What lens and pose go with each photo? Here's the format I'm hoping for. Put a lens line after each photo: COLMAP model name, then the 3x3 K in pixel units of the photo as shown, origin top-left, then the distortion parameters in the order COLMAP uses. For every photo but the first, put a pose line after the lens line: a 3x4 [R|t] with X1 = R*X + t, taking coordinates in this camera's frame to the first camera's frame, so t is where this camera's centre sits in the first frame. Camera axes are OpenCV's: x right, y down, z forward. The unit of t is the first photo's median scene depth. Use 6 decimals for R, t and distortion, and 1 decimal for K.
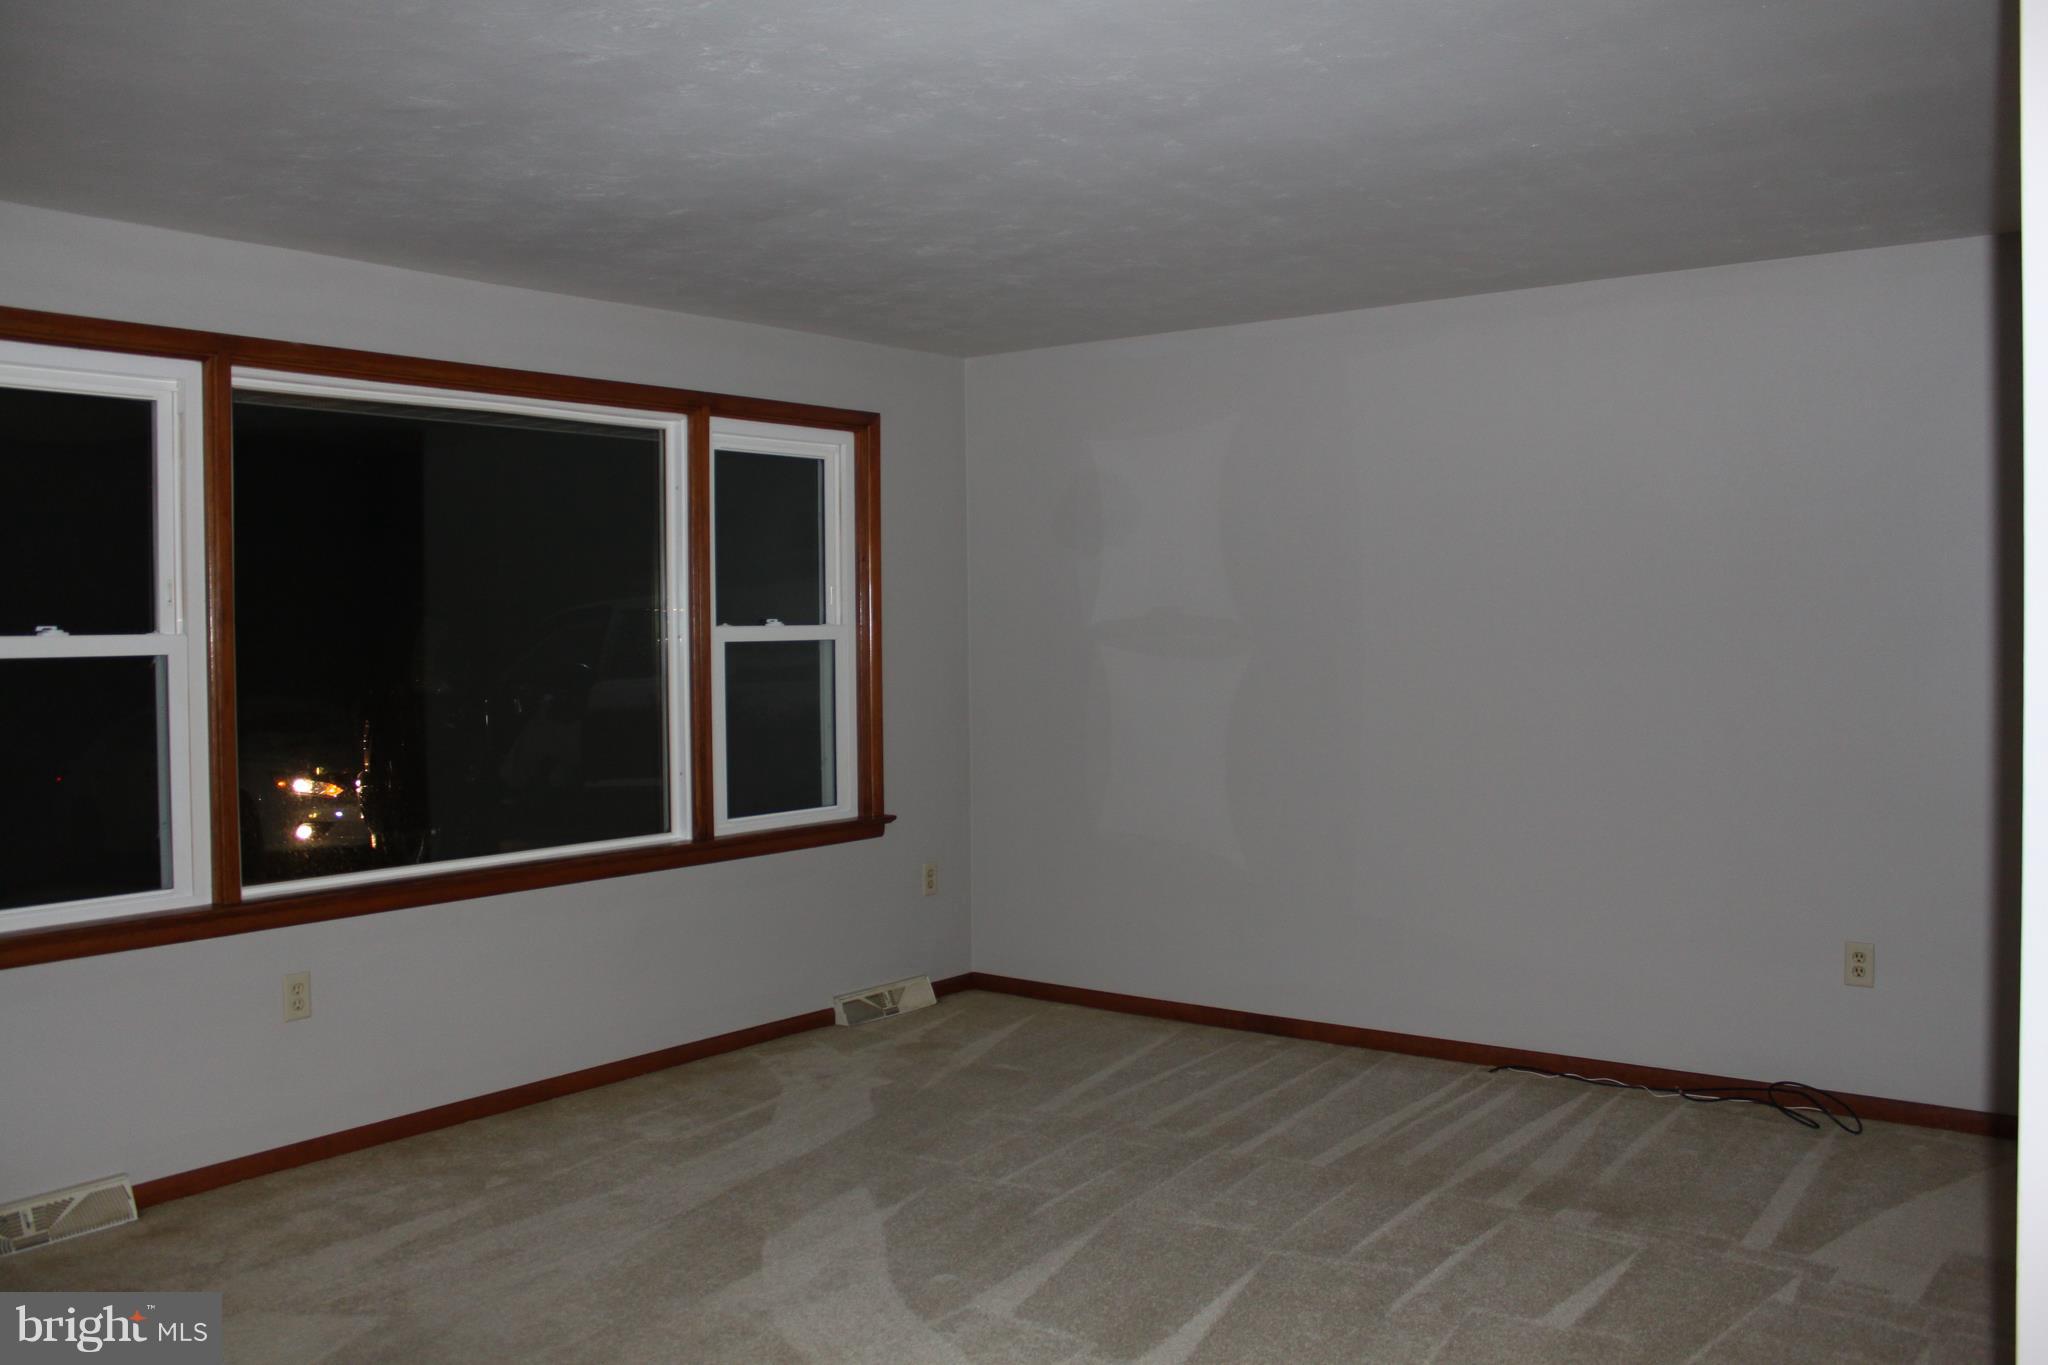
lens RADIAL K [[1706.0, 0, 1031.2], [0, 1706.0, 673.8], [0, 0, 1]] dist [-0.166505, 0.150238]
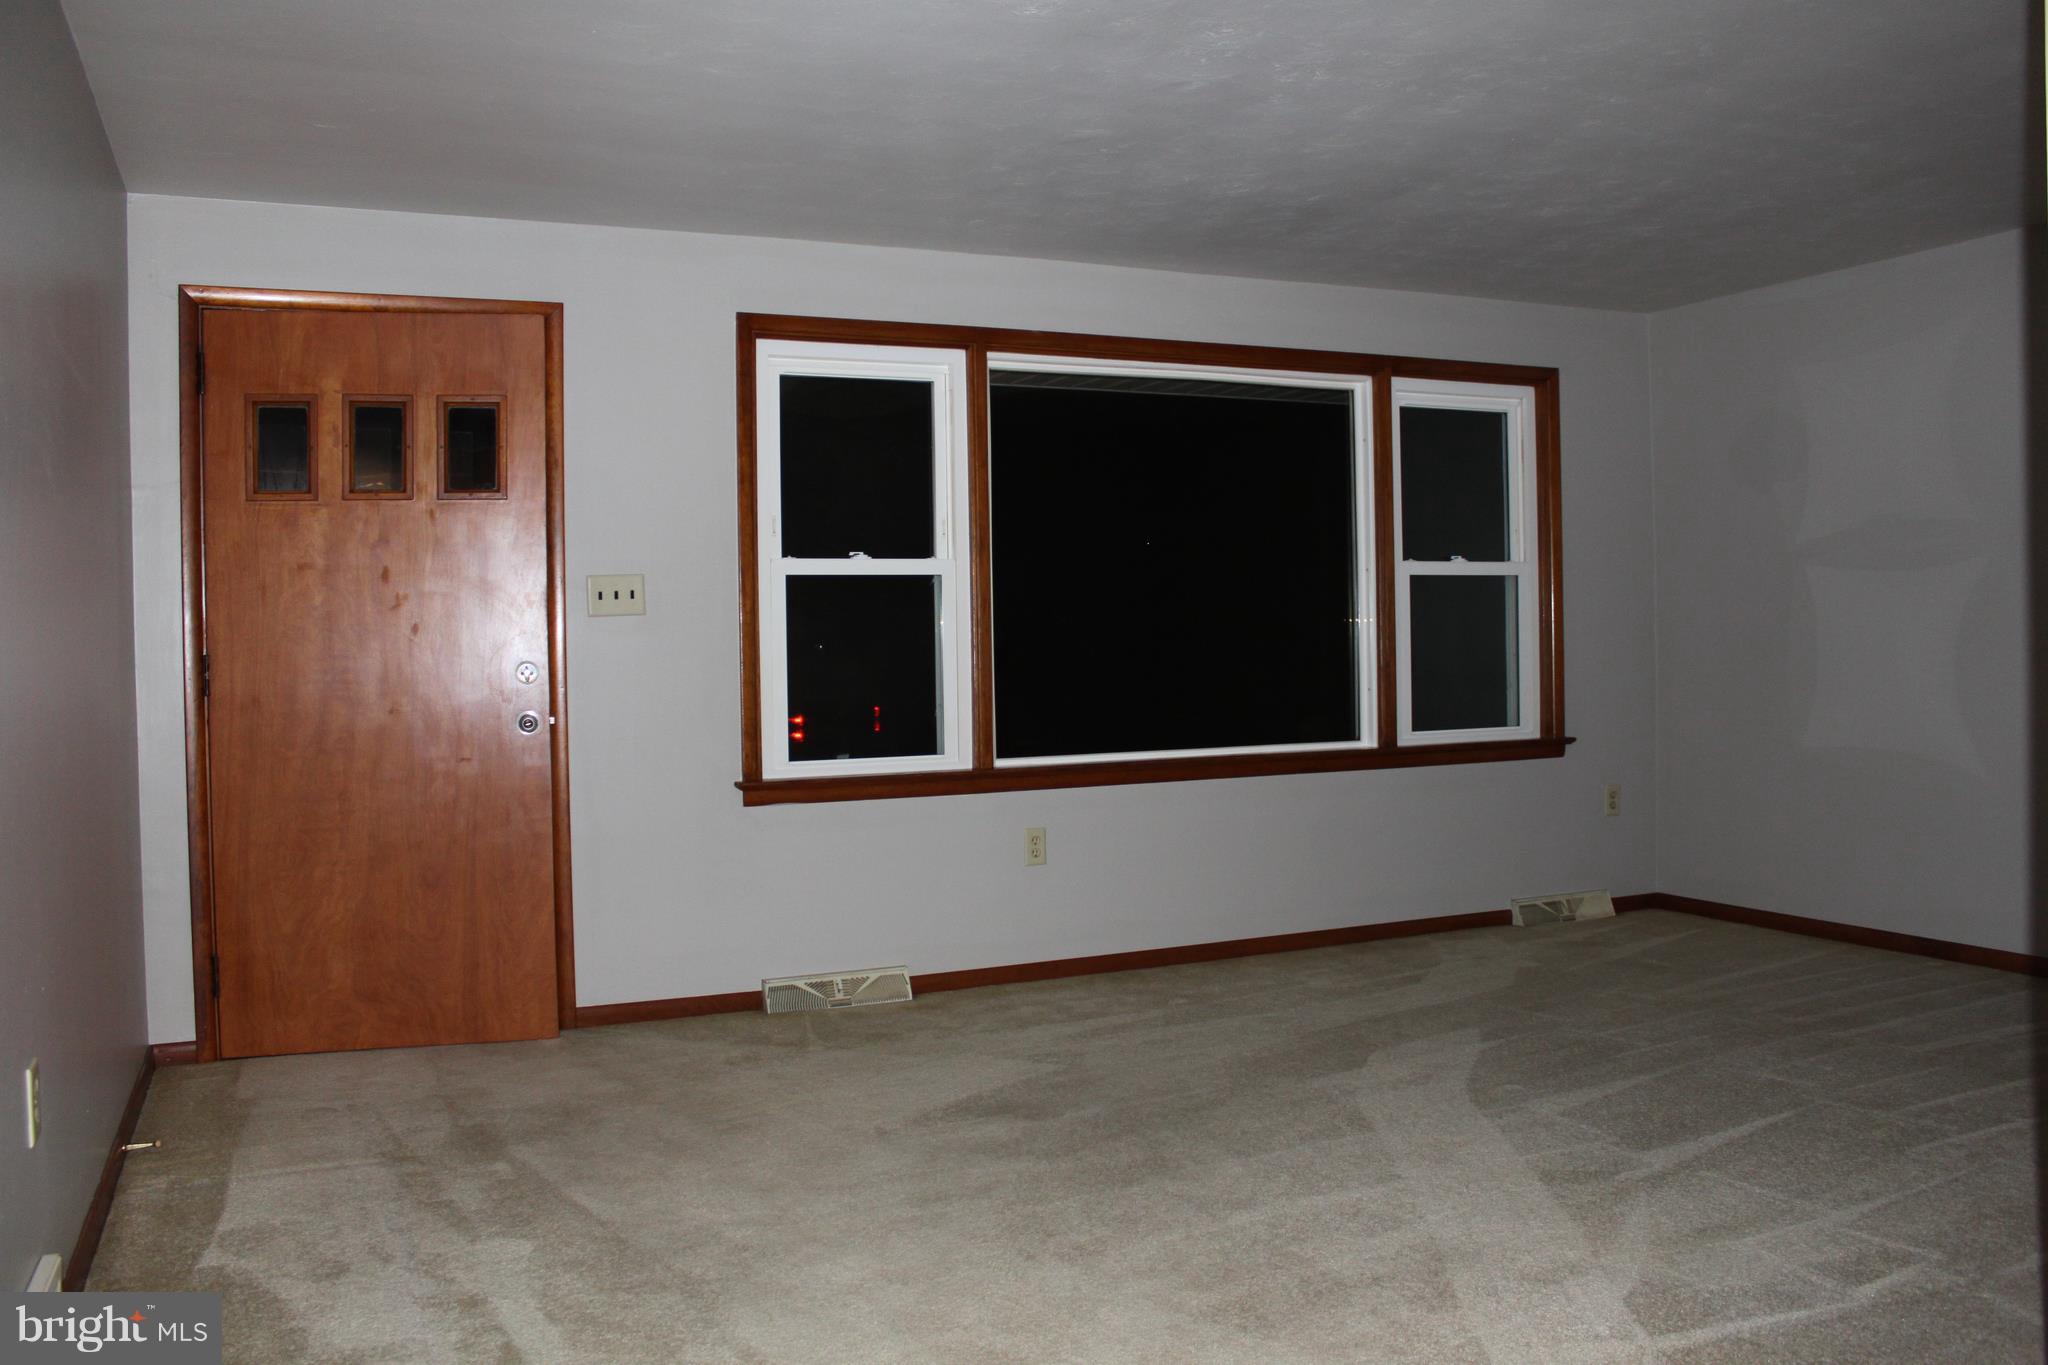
lens RADIAL K [[1706.0, 0, 1031.2], [0, 1706.0, 673.8], [0, 0, 1]] dist [-0.166505, 0.150238]
pose [[0.882694, 0.003903, -0.469933, 0.134299], [-0.005180, 0.999986, -0.001425, 0.052843], [0.469921, 0.003692, 0.882701, -0.123591]]
